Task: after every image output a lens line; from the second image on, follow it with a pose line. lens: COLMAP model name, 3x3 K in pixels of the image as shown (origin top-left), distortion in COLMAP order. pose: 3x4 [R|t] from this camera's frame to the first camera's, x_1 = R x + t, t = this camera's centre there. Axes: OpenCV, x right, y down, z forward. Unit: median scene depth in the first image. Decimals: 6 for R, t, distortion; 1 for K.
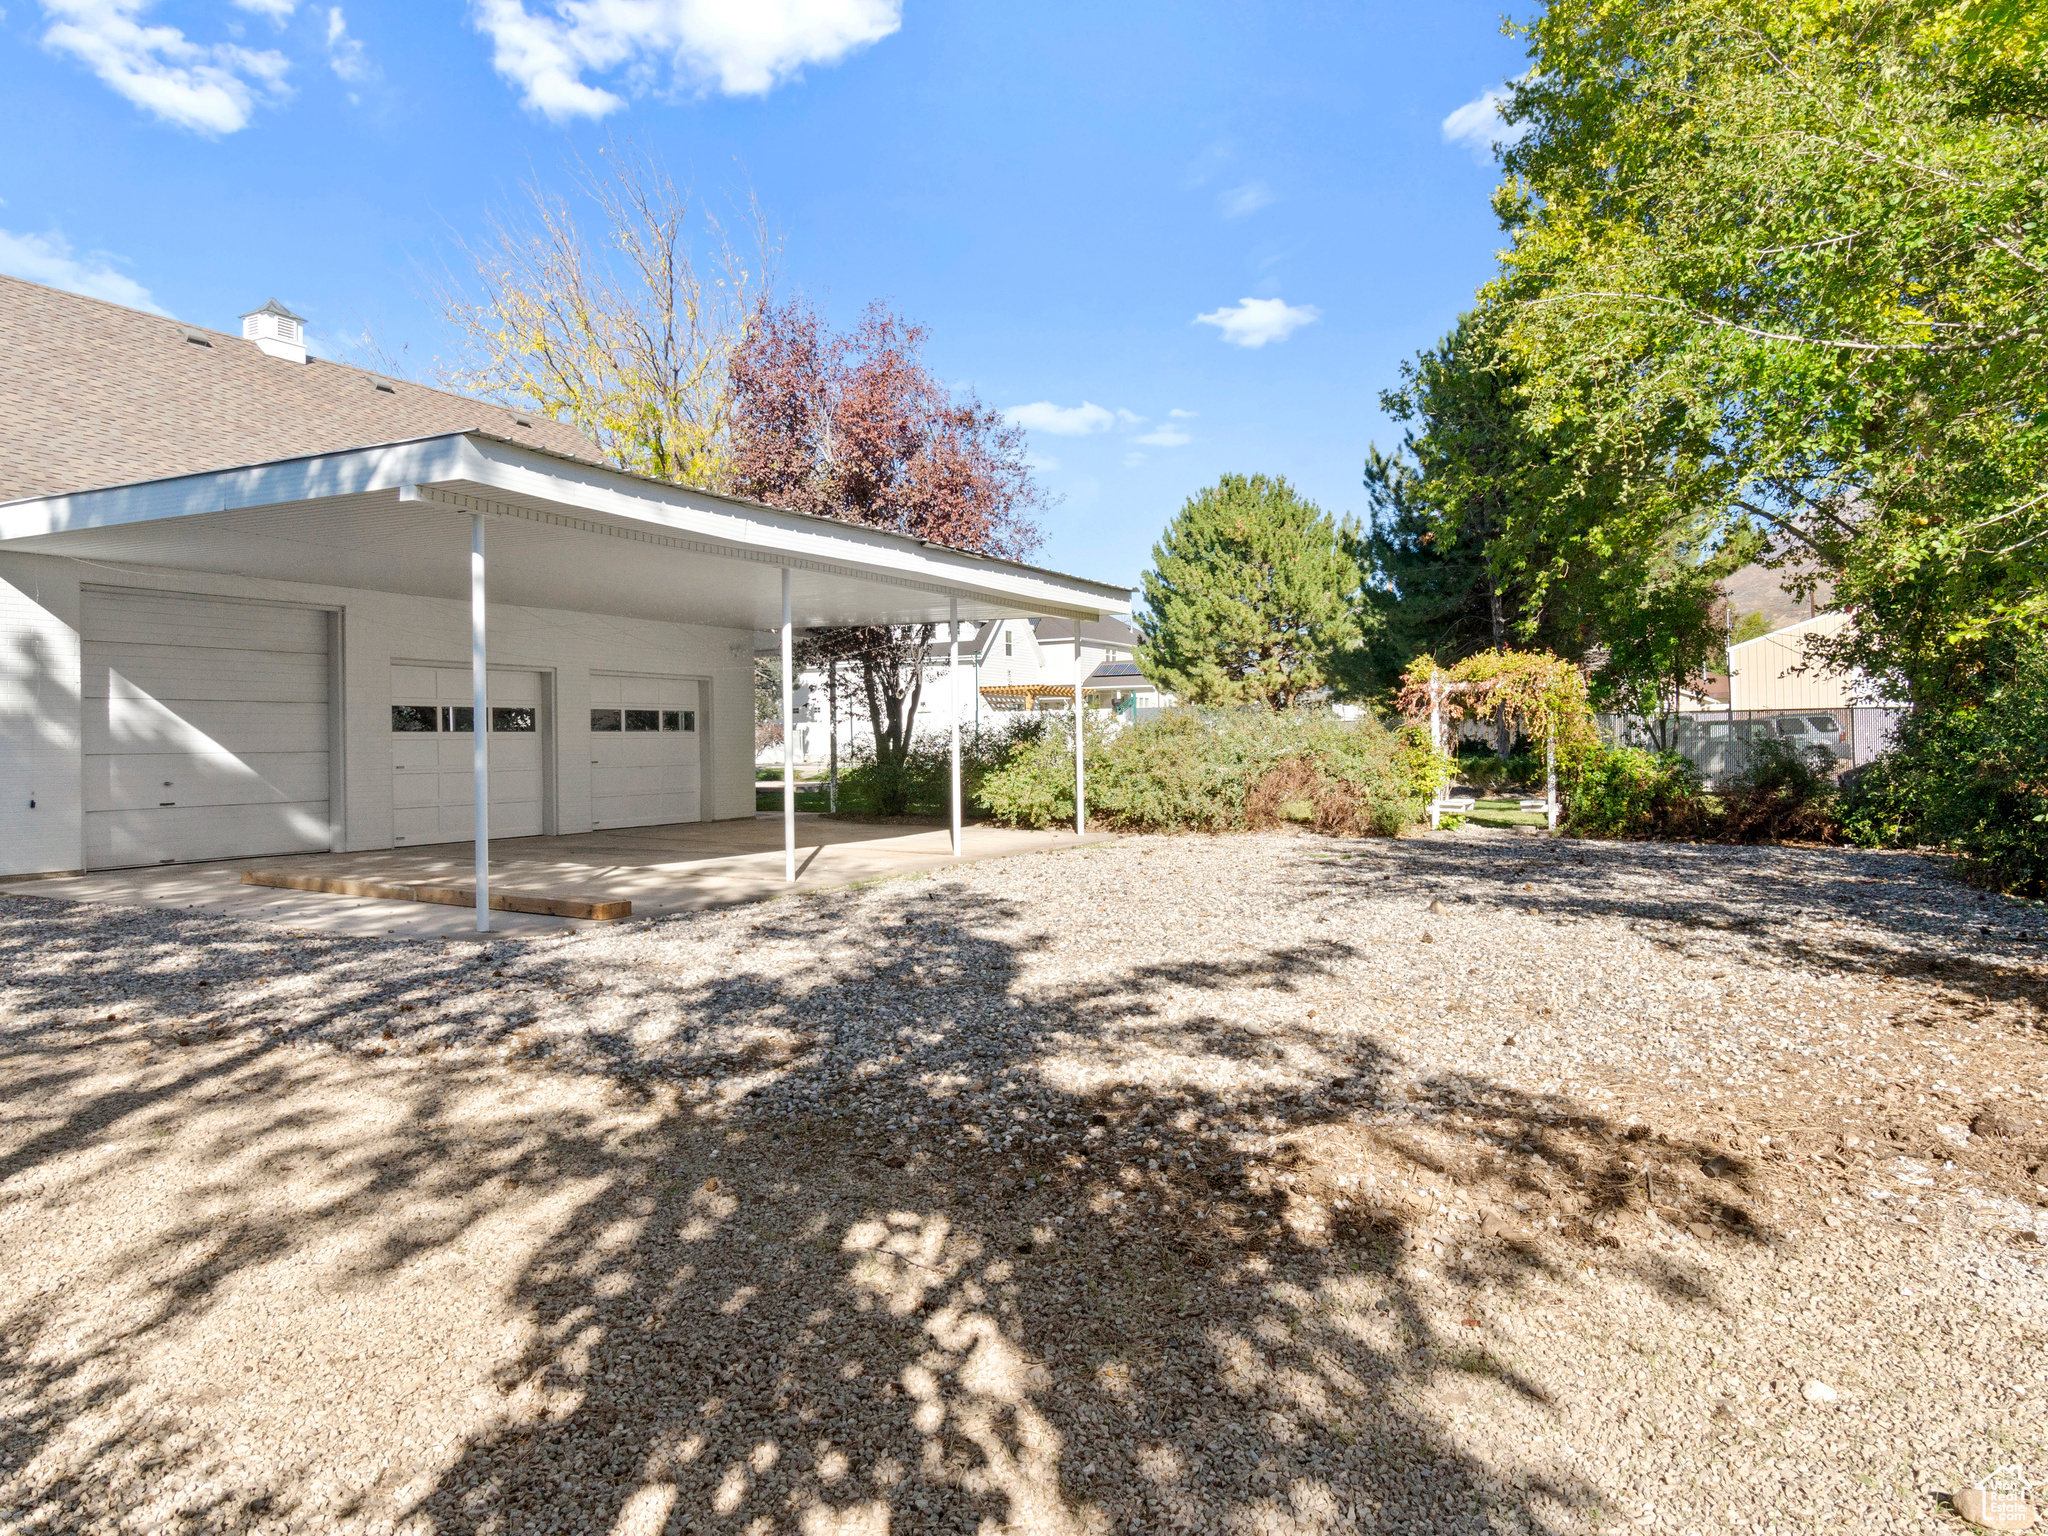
lens RADIAL K [[1131.2, 0, 1020.4], [0, 1131.2, 761.0], [0, 0, 1]] dist [0.000311, 0.000001]
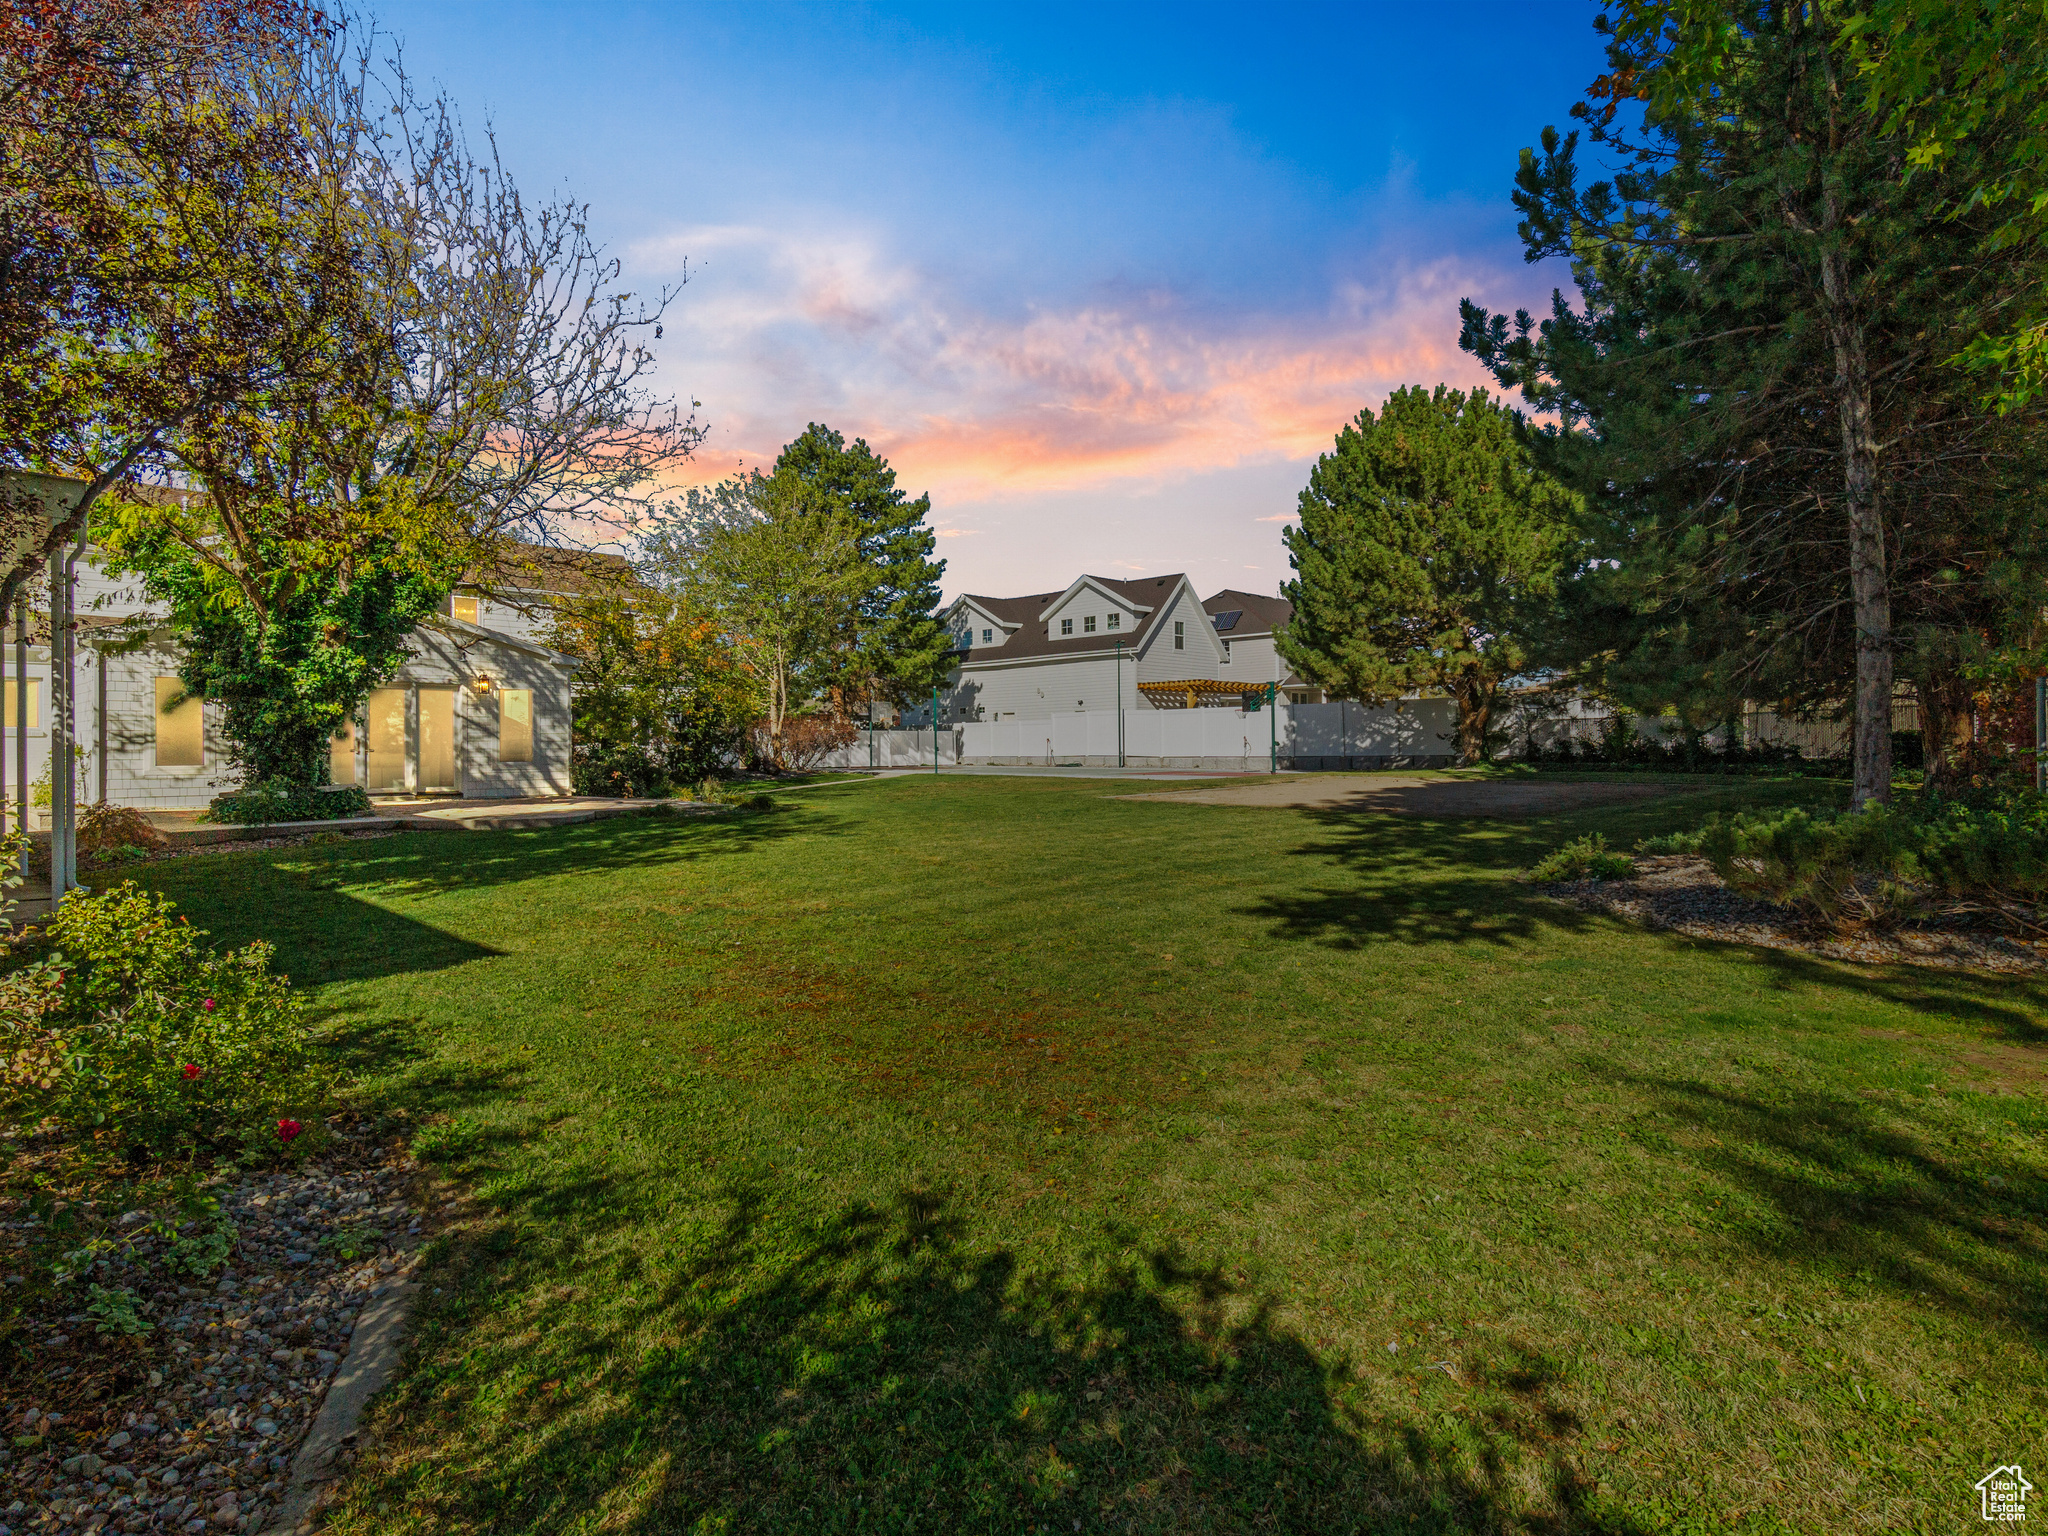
lens RADIAL K [[981.3, 0, 1029.1], [0, 981.3, 757.4], [0, 0, 1]] dist [-0.001318, -0.000038]
pose [[0.963589, 0.009804, -0.267208, 0.131006], [-0.010392, 0.999946, -0.000785, -0.007693], [0.267185, 0.003533, 0.963639, 0.331193]]
